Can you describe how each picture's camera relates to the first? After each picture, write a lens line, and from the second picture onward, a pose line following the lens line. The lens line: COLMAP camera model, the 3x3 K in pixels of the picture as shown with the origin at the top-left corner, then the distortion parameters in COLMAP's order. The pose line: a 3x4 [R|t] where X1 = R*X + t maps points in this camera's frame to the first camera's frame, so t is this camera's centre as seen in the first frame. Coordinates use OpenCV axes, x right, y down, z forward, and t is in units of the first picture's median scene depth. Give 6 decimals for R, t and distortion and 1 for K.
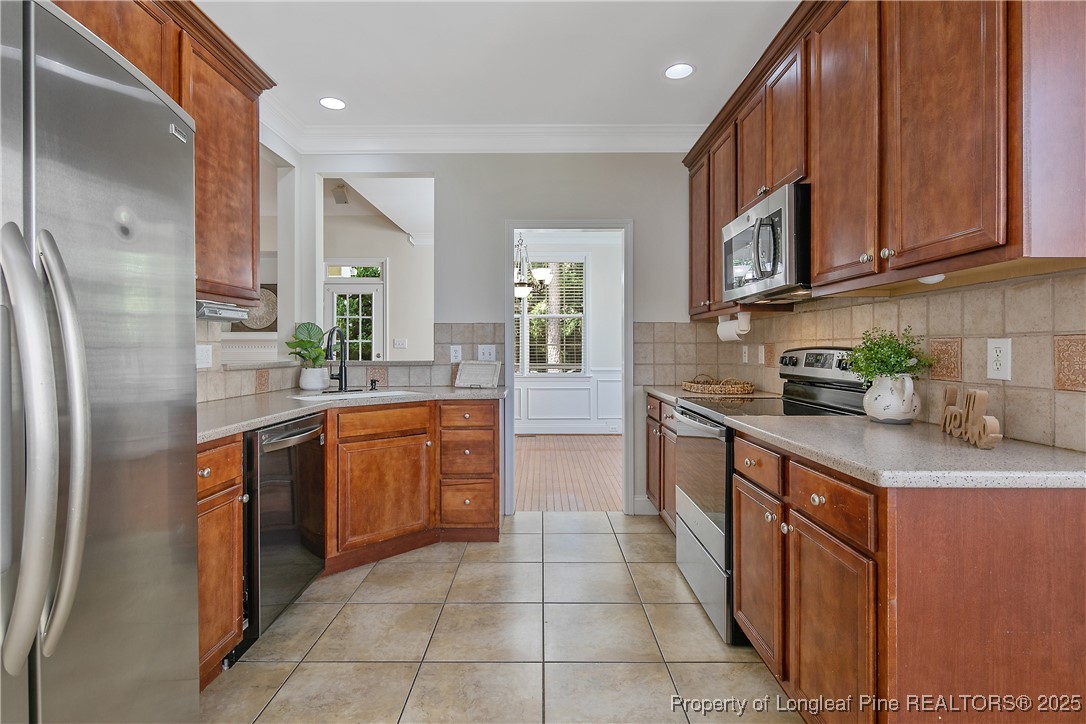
lens RADIAL K [[527.7, 0, 546.6], [0, 527.7, 353.2], [0, 0, 1]] dist [0.004889, -0.003737]
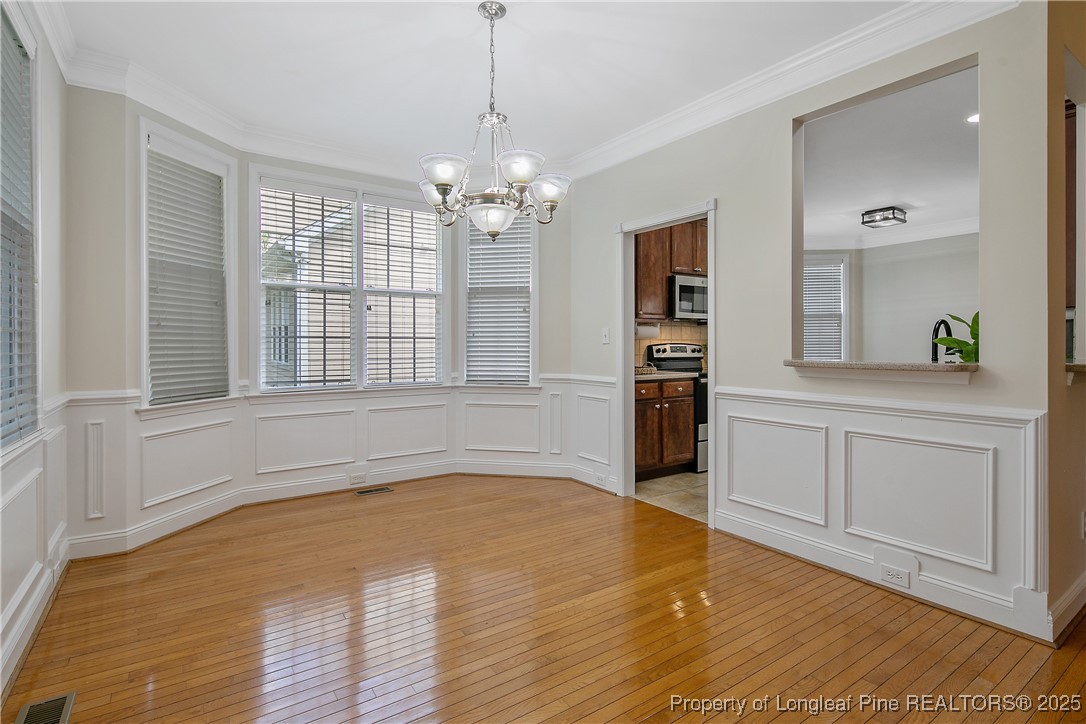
lens RADIAL K [[527.7, 0, 558.7], [0, 527.7, 342.1], [0, 0, 1]] dist [0.004889, -0.003737]
pose [[-0.569965, -0.000832, 0.821669, -0.848391], [0.008267, 0.999943, 0.006747, -0.031090], [-0.821627, 0.010639, -0.569926, 2.256758]]
